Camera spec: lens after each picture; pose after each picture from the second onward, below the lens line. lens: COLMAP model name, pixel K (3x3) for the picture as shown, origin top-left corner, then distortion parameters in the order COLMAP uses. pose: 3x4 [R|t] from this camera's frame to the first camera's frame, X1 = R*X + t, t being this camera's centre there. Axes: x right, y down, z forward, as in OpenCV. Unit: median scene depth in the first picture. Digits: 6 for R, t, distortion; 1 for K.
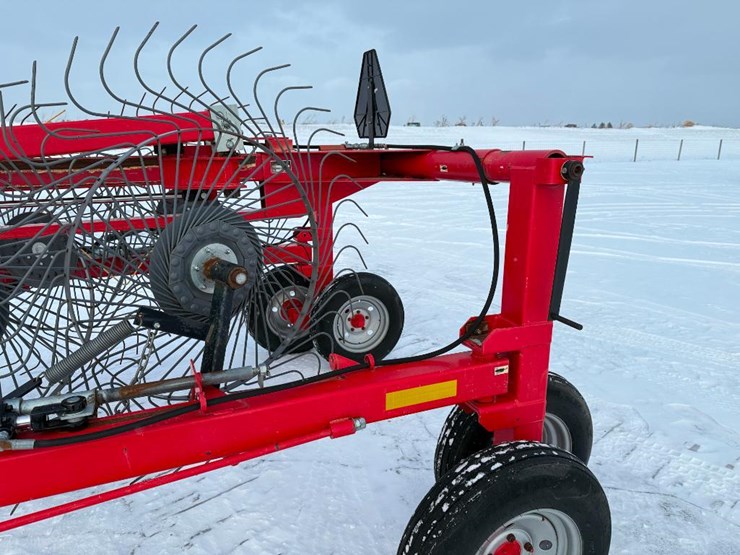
lens RADIAL K [[554.2, 0, 371.0], [0, 554.2, 243.5], [0, 0, 1]] dist [0.066673, -0.105814]
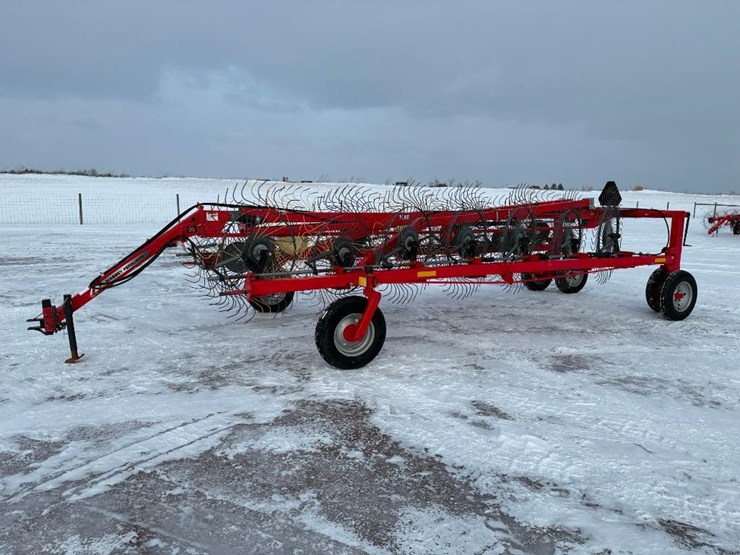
lens RADIAL K [[554.2, 0, 371.0], [0, 554.2, 243.5], [0, 0, 1]] dist [0.066673, -0.105814]
pose [[0.996633, 0.012398, 0.081054, -2.032040], [-0.004569, 0.995364, -0.096075, 0.437885], [-0.081869, 0.095382, 0.992068, -2.631400]]
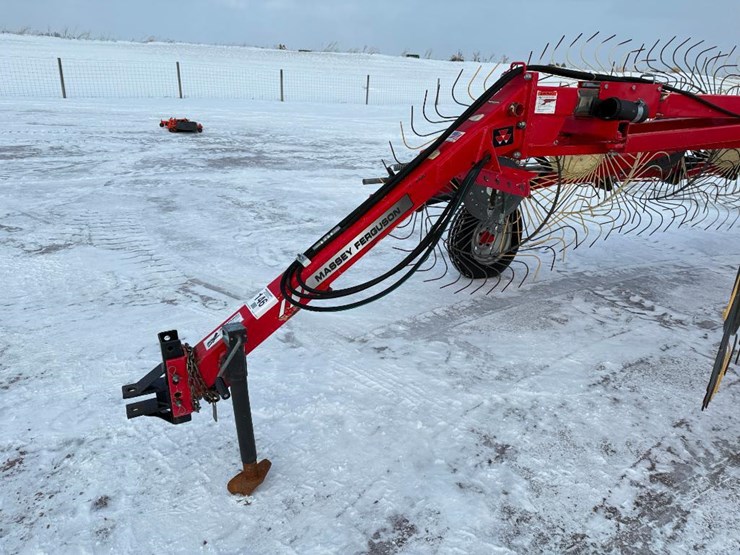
lens RADIAL K [[527.4, 0, 370.0], [0, 527.4, 277.5], [0, 0, 1]] dist [0.042906, -0.040530]
pose [[0.991574, -0.004646, 0.129455, -3.034851], [-0.019535, 0.982565, 0.184889, 0.200342], [-0.128057, -0.185861, 0.974196, -0.914718]]
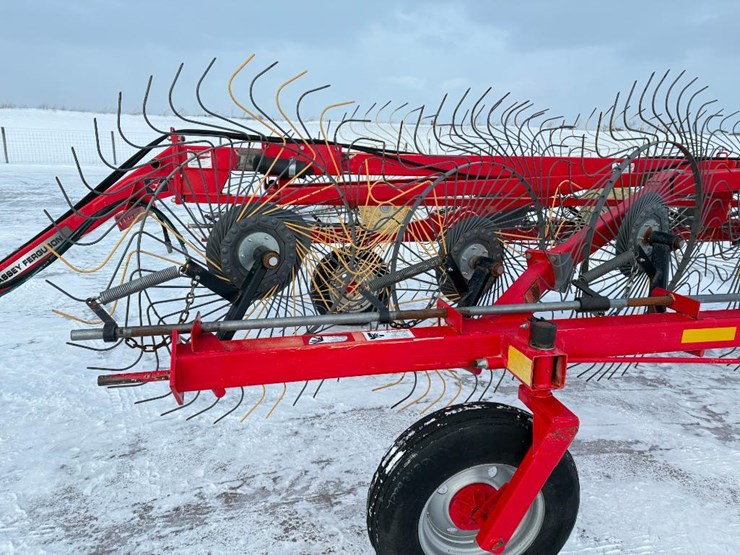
lens RADIAL K [[527.2, 0, 367.9], [0, 527.2, 270.4], [0, 0, 1]] dist [0.064998, -0.077166]
pose [[0.979802, 0.073725, -0.185886, -1.954371], [-0.062806, 0.995974, 0.063967, 0.206190], [0.189853, -0.051000, 0.980487, -1.051698]]
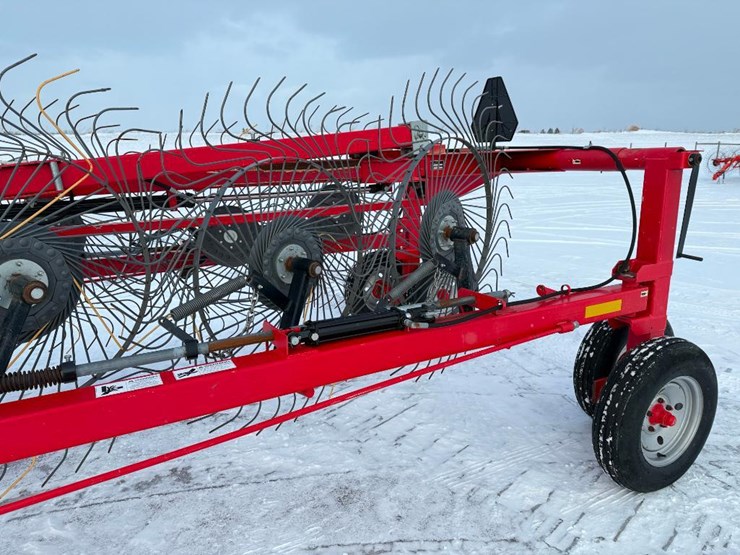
lens RADIAL K [[559.3, 0, 369.7], [0, 559.3, 240.2], [0, 0, 1]] dist [-0.008454, -0.010020]
pose [[0.996636, -0.027783, 0.077103, -0.475276], [0.029243, 0.999413, -0.017872, 0.067841], [-0.076561, 0.020066, 0.996863, -0.342780]]
